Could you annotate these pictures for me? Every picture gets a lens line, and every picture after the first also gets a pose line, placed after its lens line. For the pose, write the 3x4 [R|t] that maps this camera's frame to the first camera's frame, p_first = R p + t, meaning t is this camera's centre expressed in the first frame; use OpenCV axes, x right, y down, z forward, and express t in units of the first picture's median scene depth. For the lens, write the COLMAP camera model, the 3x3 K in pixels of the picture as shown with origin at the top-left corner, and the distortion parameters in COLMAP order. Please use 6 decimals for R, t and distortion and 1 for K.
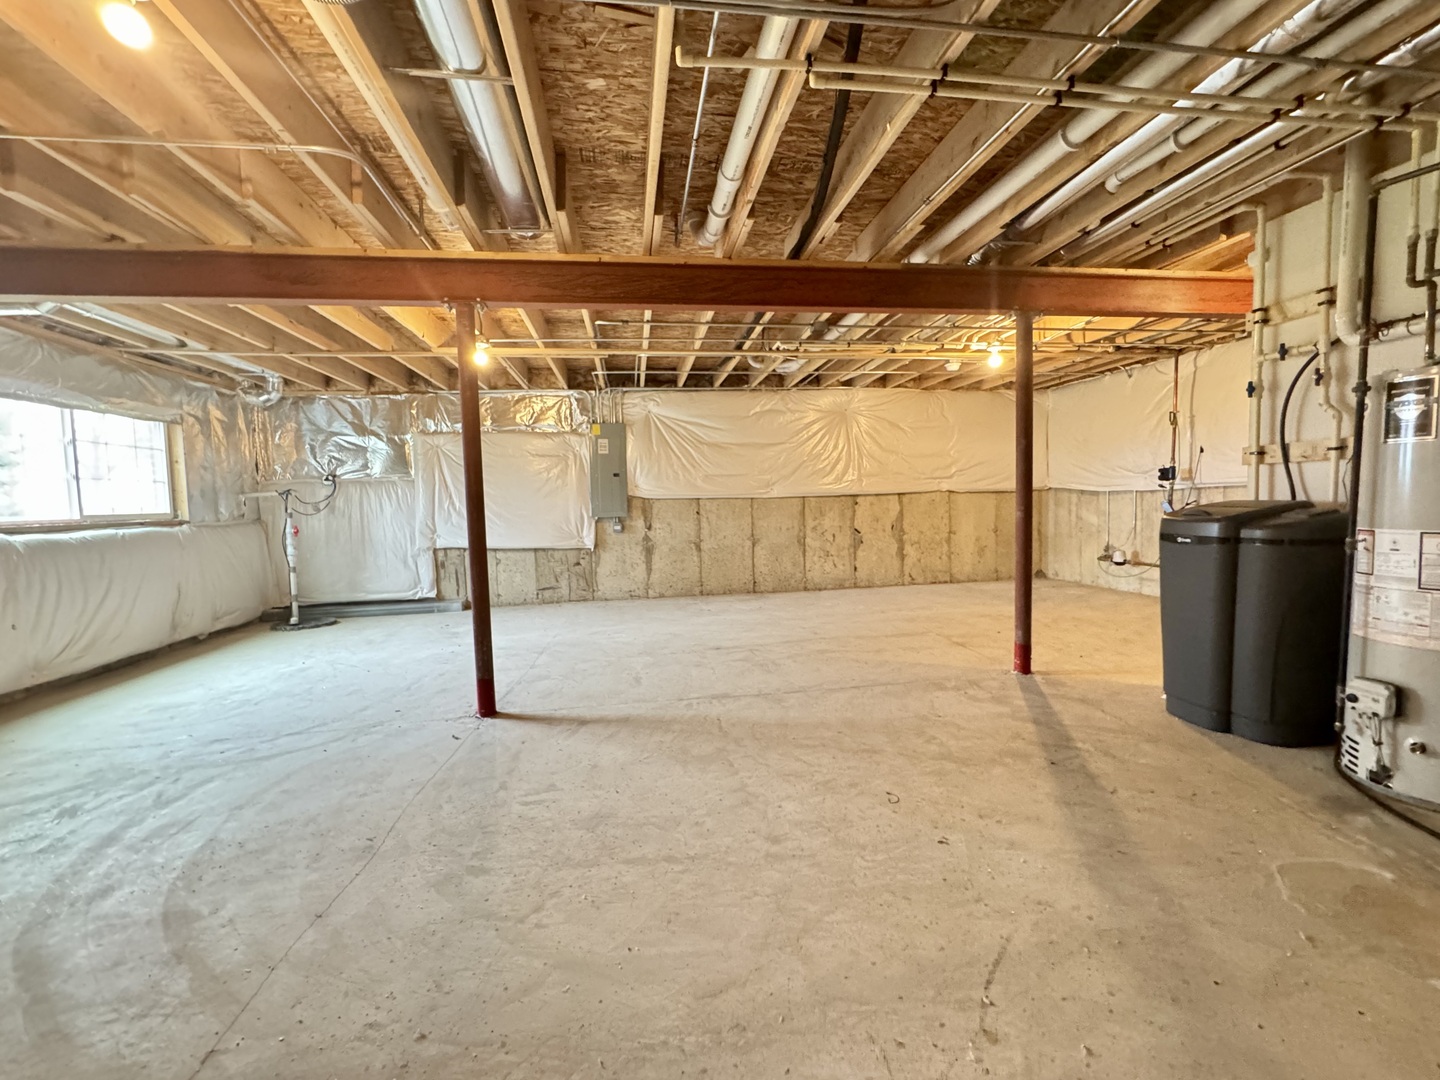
lens RADIAL K [[592.3, 0, 724.8], [0, 592.3, 537.9], [0, 0, 1]] dist [0.002270, 0.000012]
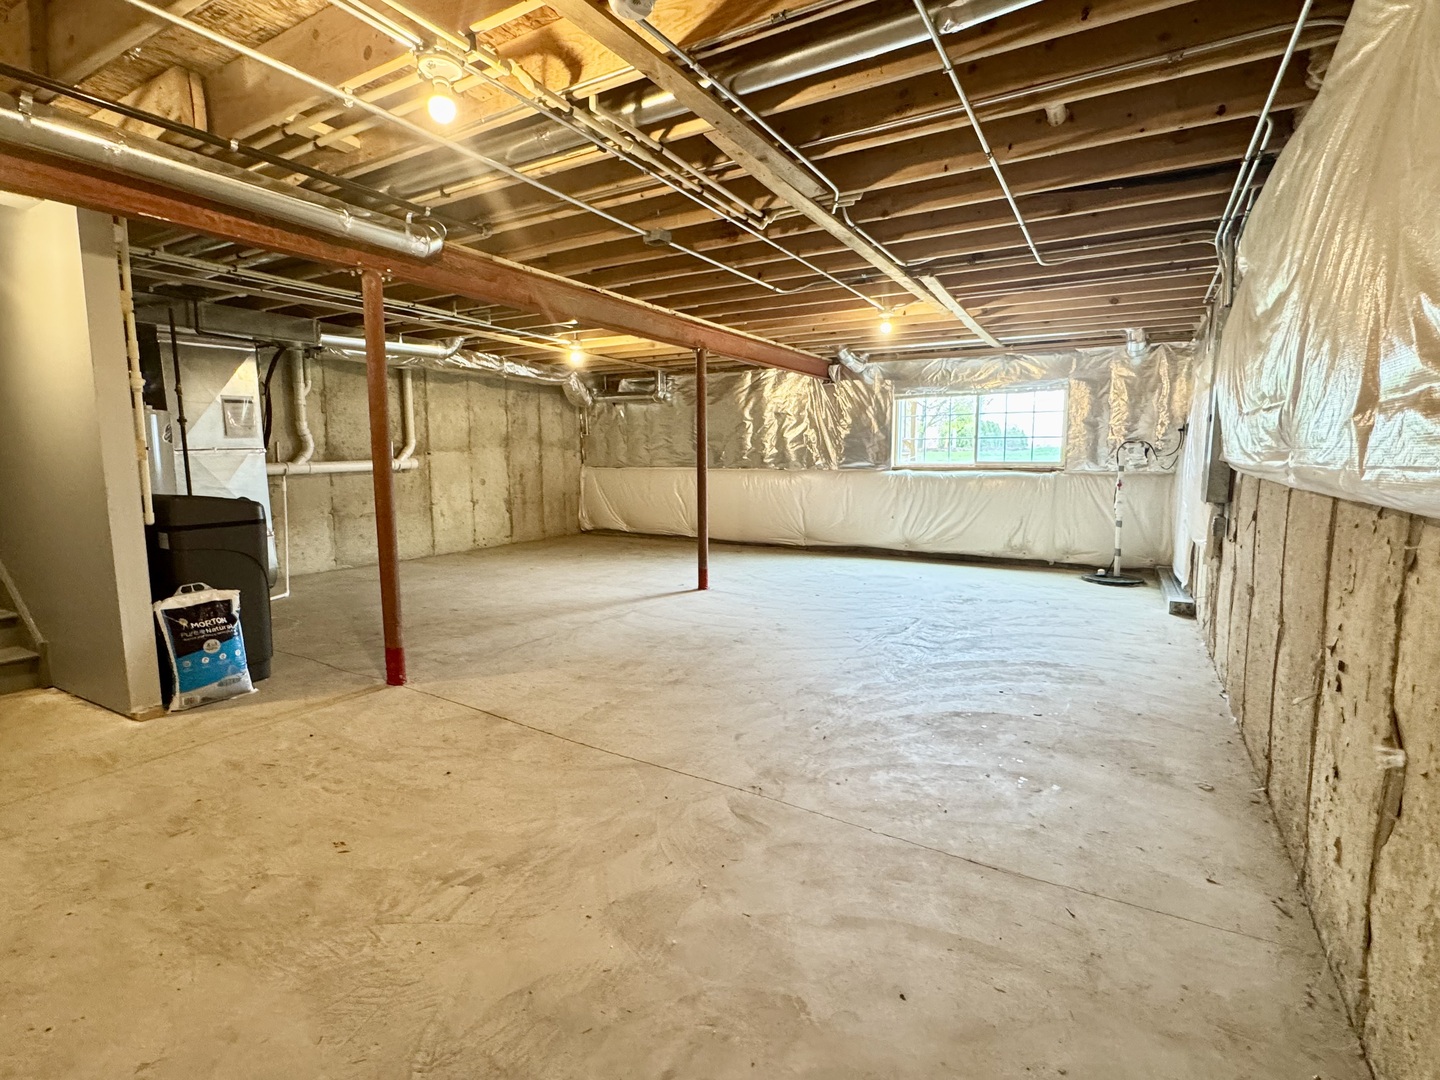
lens RADIAL K [[721.5, 0, 720.0], [0, 721.5, 540.0], [0, 0, 1]] dist [-0.002535, -0.000095]
pose [[-0.618490, 0.120456, -0.776505, 0.975672], [-0.030538, 0.983750, 0.176929, -0.178152], [0.785199, 0.133141, -0.604761, 1.923803]]
